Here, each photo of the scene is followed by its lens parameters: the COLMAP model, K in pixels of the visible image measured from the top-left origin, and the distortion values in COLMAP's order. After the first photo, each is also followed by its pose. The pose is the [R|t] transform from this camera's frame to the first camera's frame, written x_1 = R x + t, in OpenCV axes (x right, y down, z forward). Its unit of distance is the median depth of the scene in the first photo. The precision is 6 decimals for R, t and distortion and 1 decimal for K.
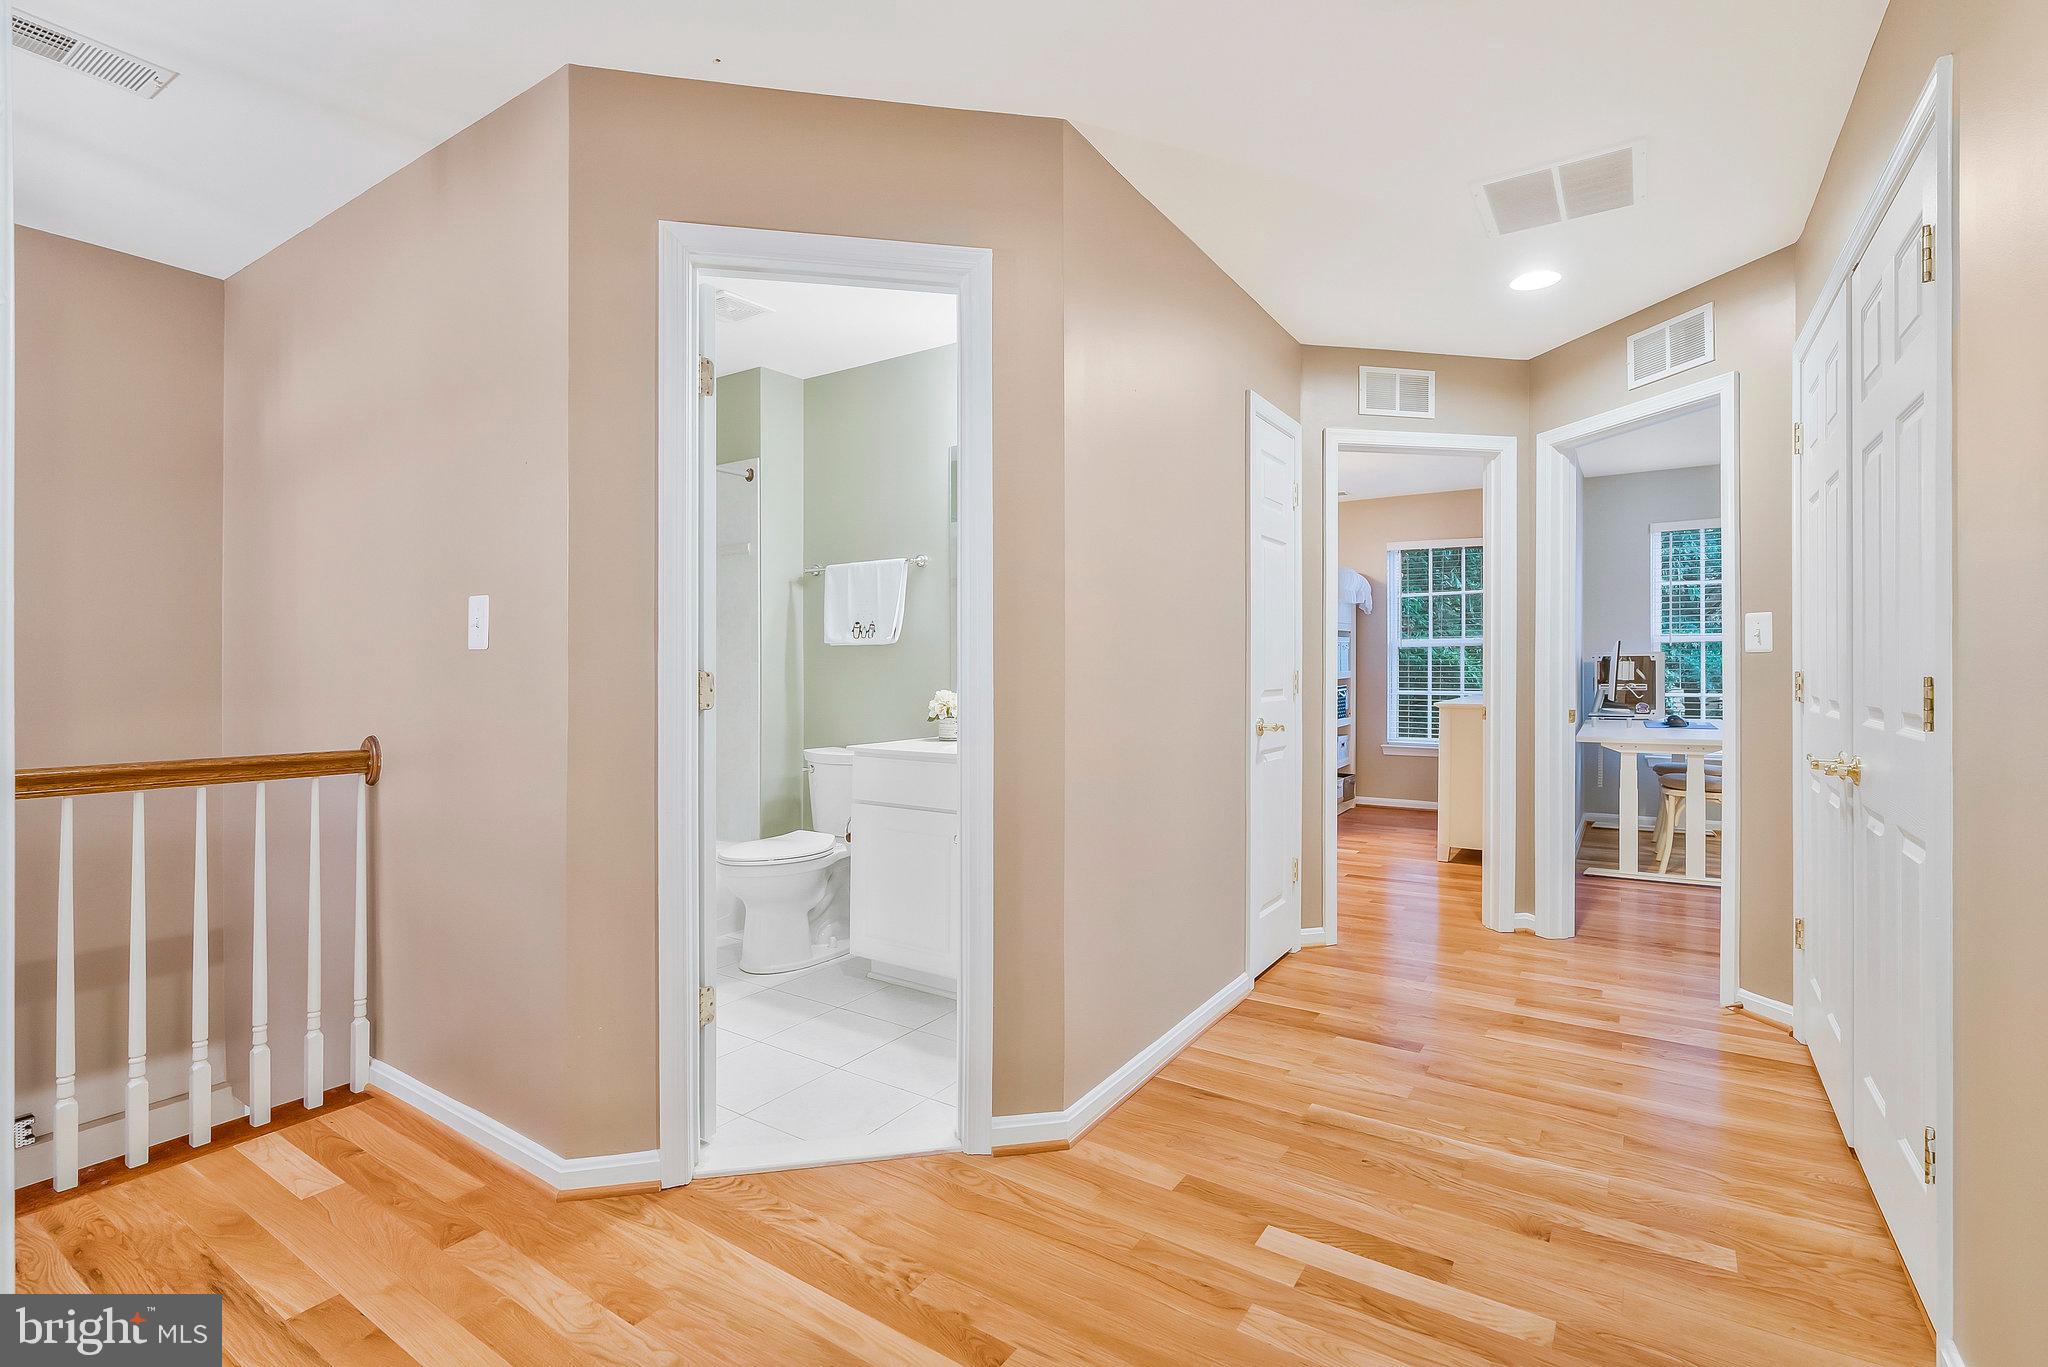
lens RADIAL K [[936.9, 0, 1032.1], [0, 936.9, 690.1], [0, 0, 1]] dist [-0.002118, 0.000346]
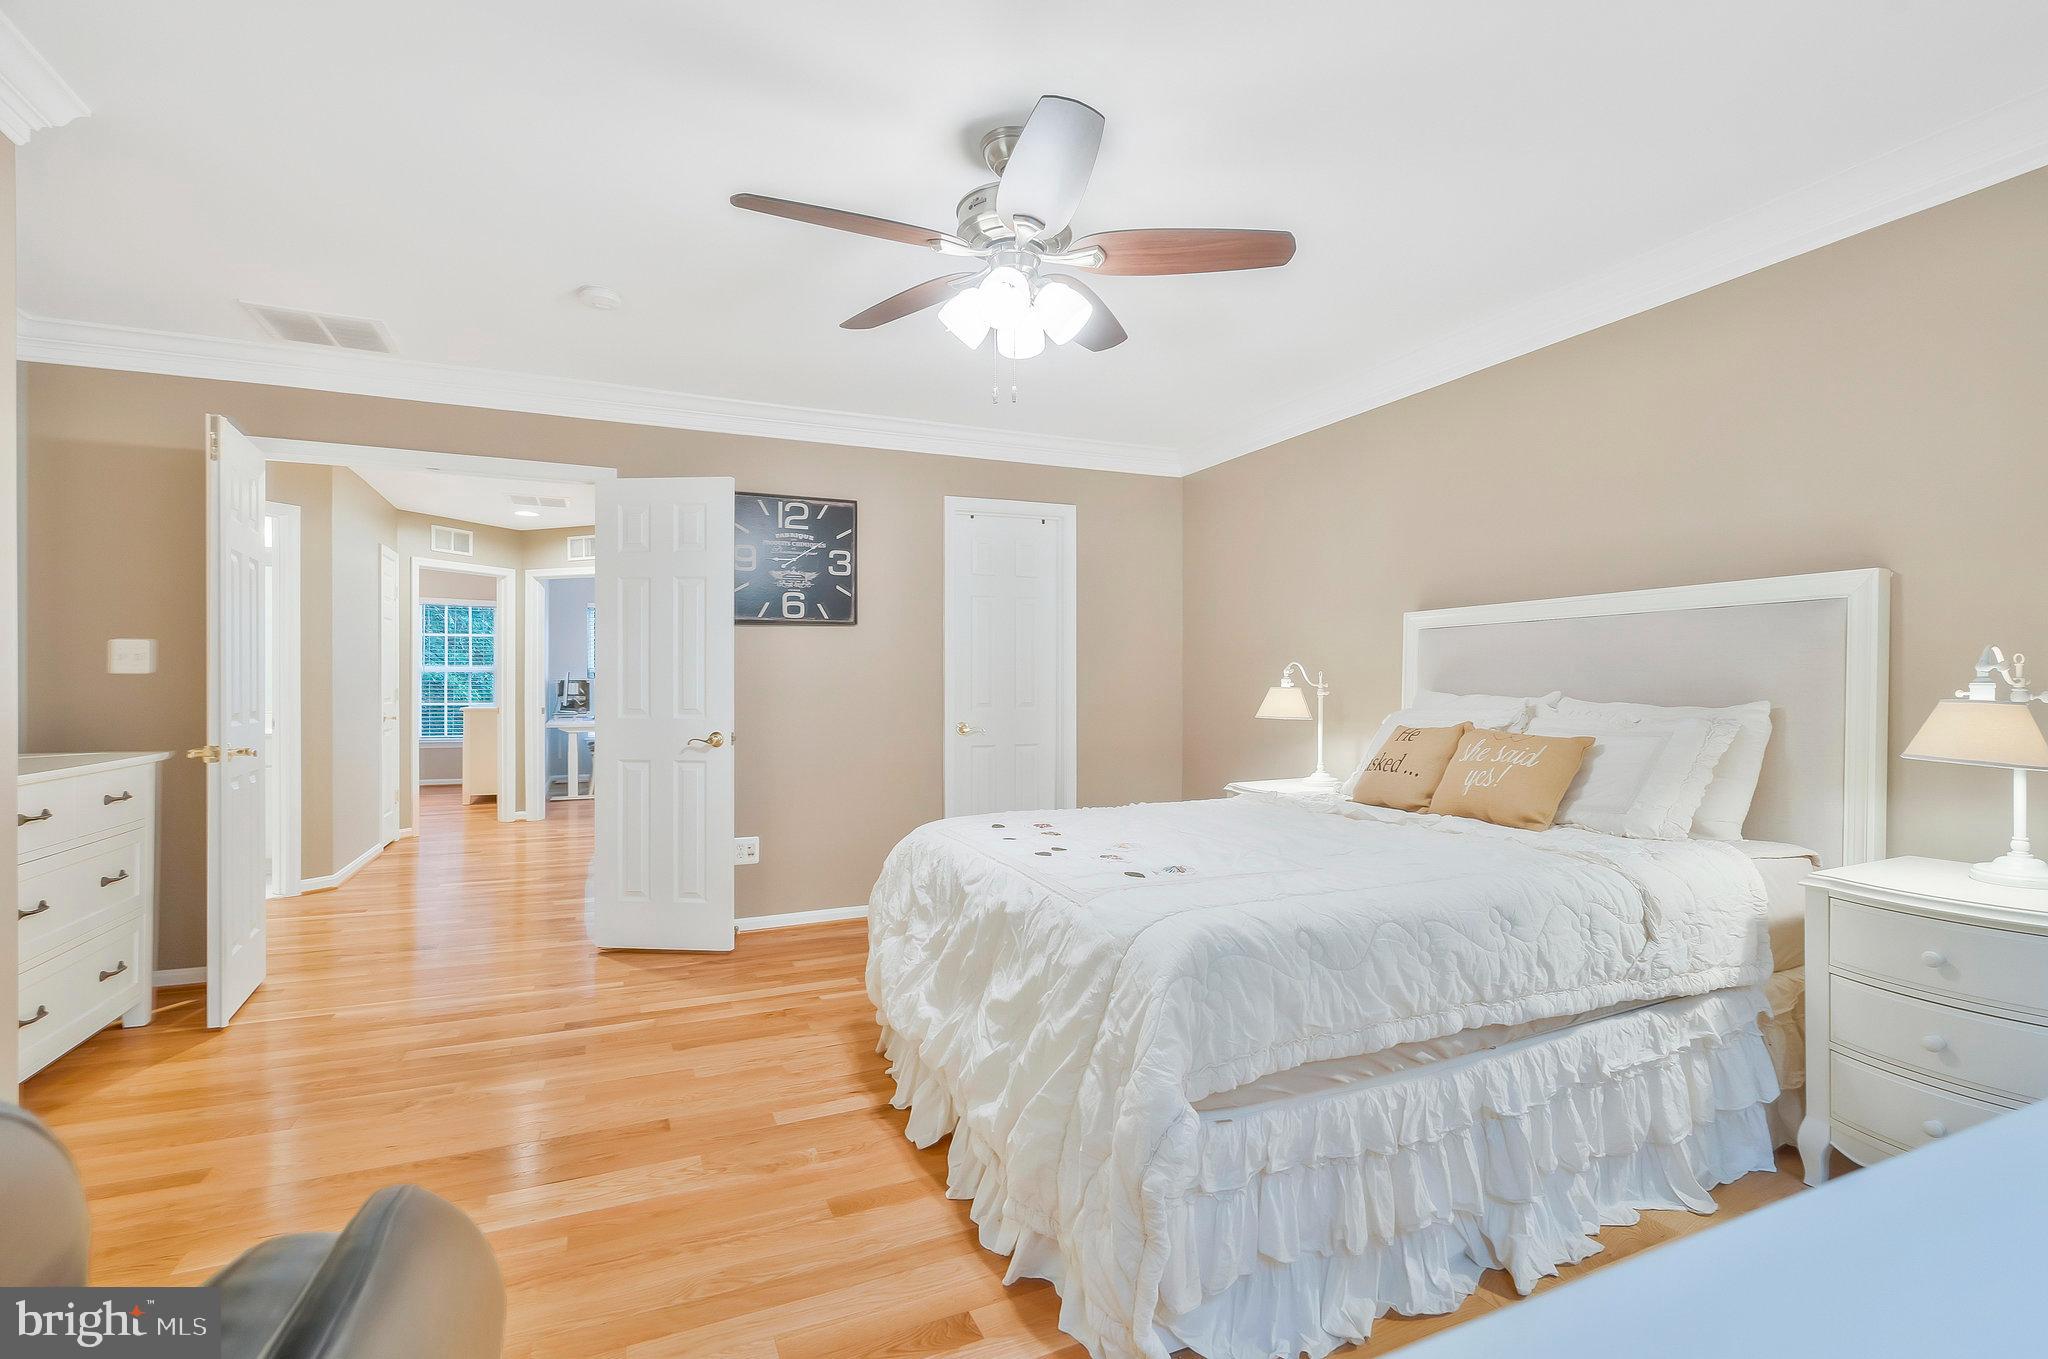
lens RADIAL K [[940.7, 0, 1033.3], [0, 940.7, 678.2], [0, 0, 1]] dist [-0.002385, 0.000333]
pose [[0.537108, 0.010861, 0.843443, -0.448088], [0.017264, 0.999566, -0.023866, 0.018987], [-0.843337, 0.027380, 0.536688, -0.775494]]
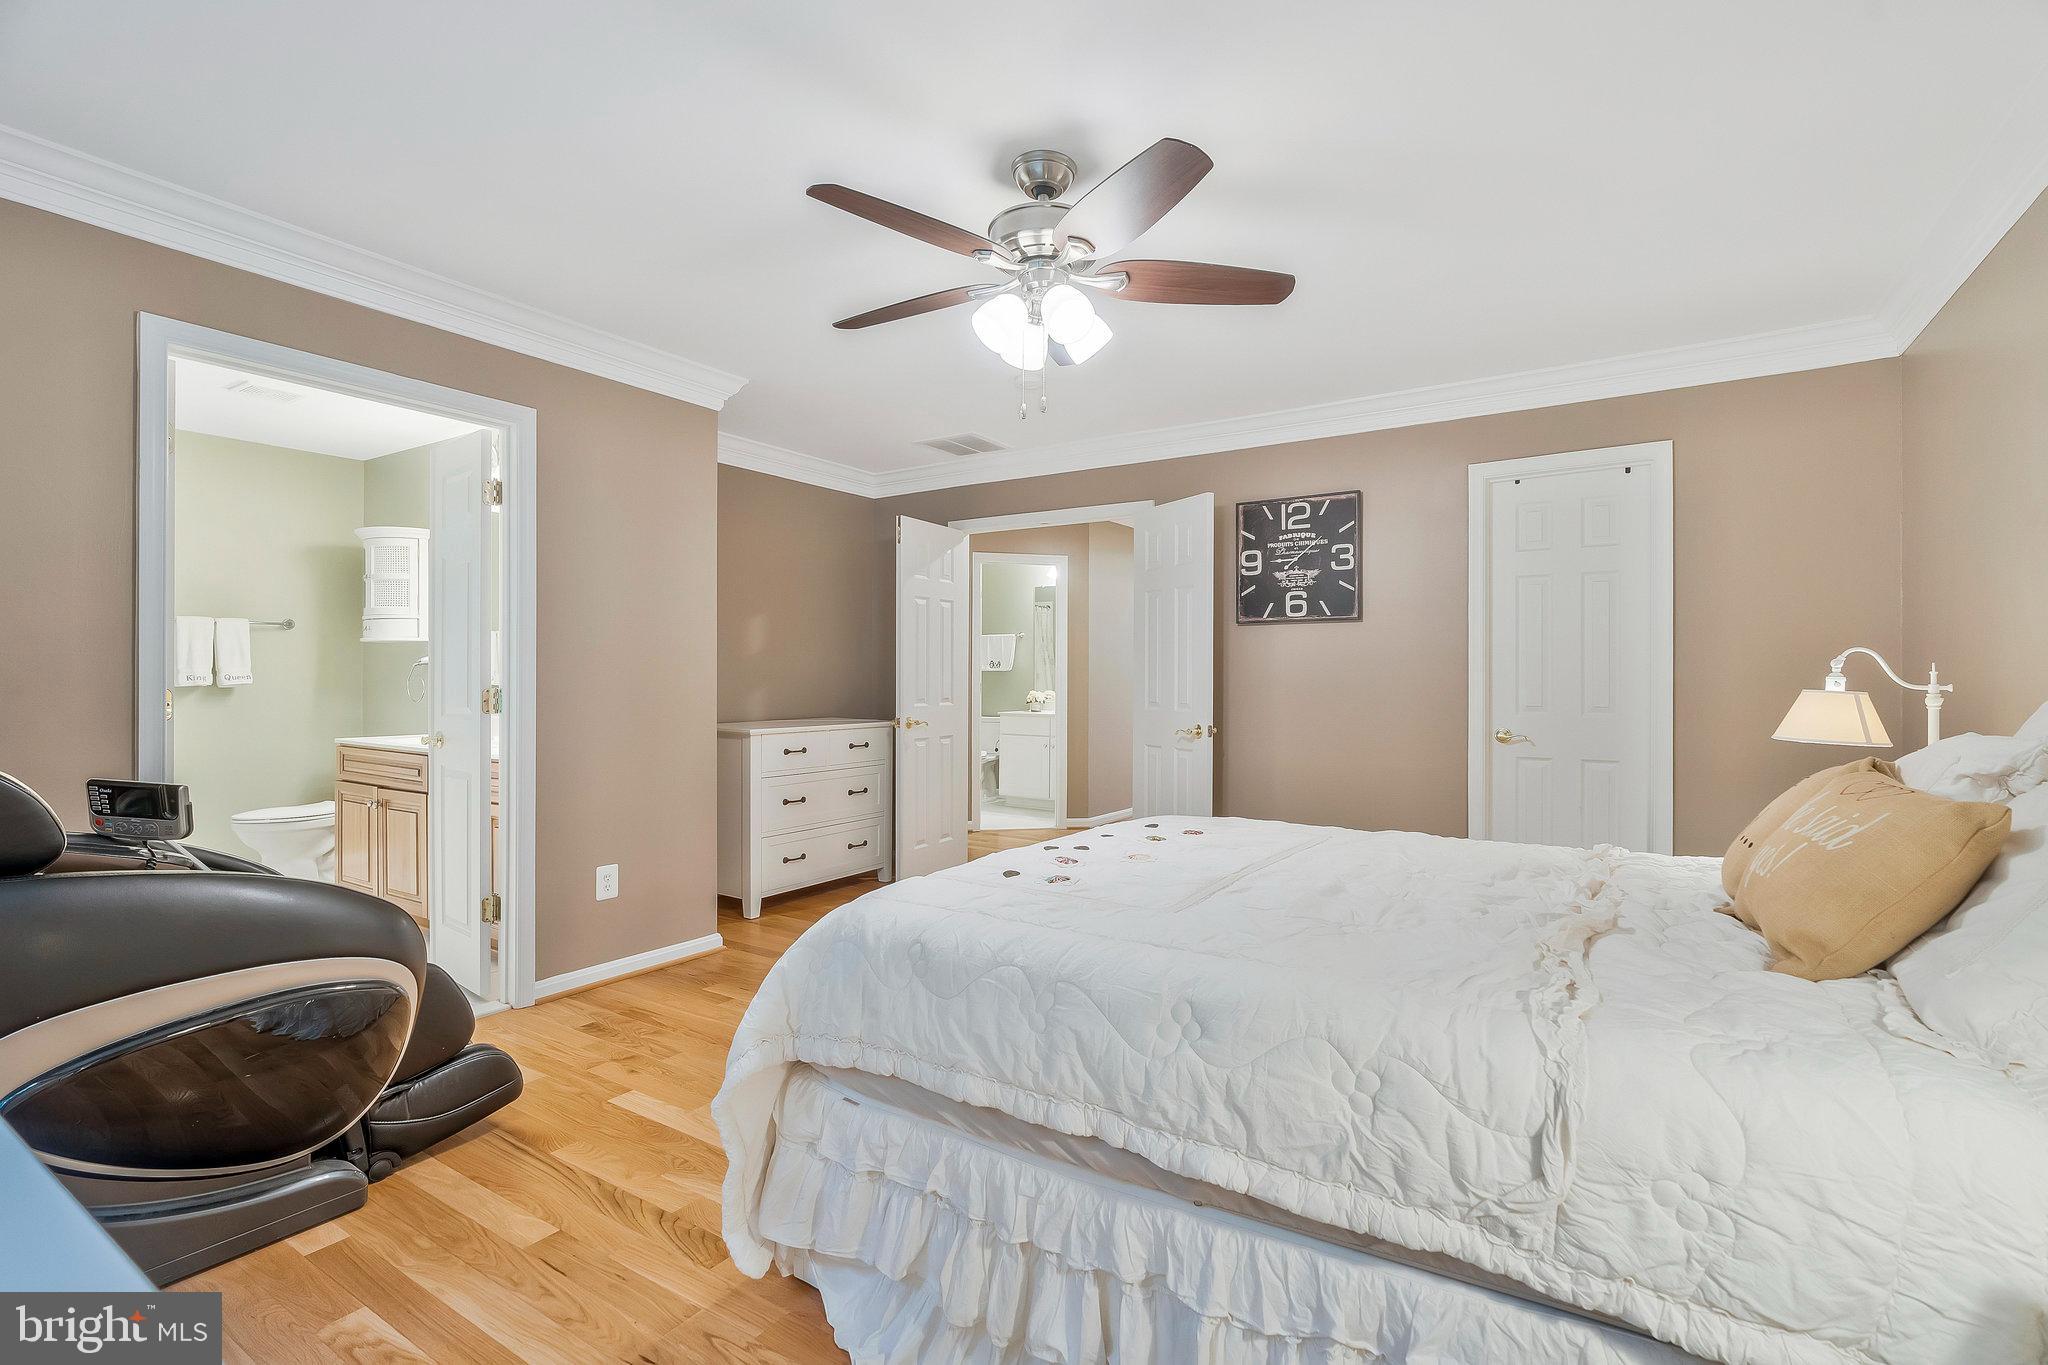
lens RADIAL K [[920.1, 0, 1035.0], [0, 920.1, 670.2], [0, 0, 1]] dist [0.000391, -0.000116]
pose [[0.999873, 0.010617, 0.011879, -0.085803], [-0.010197, 0.999338, -0.034937, 0.021588], [-0.012242, 0.034811, 0.999319, -0.983240]]
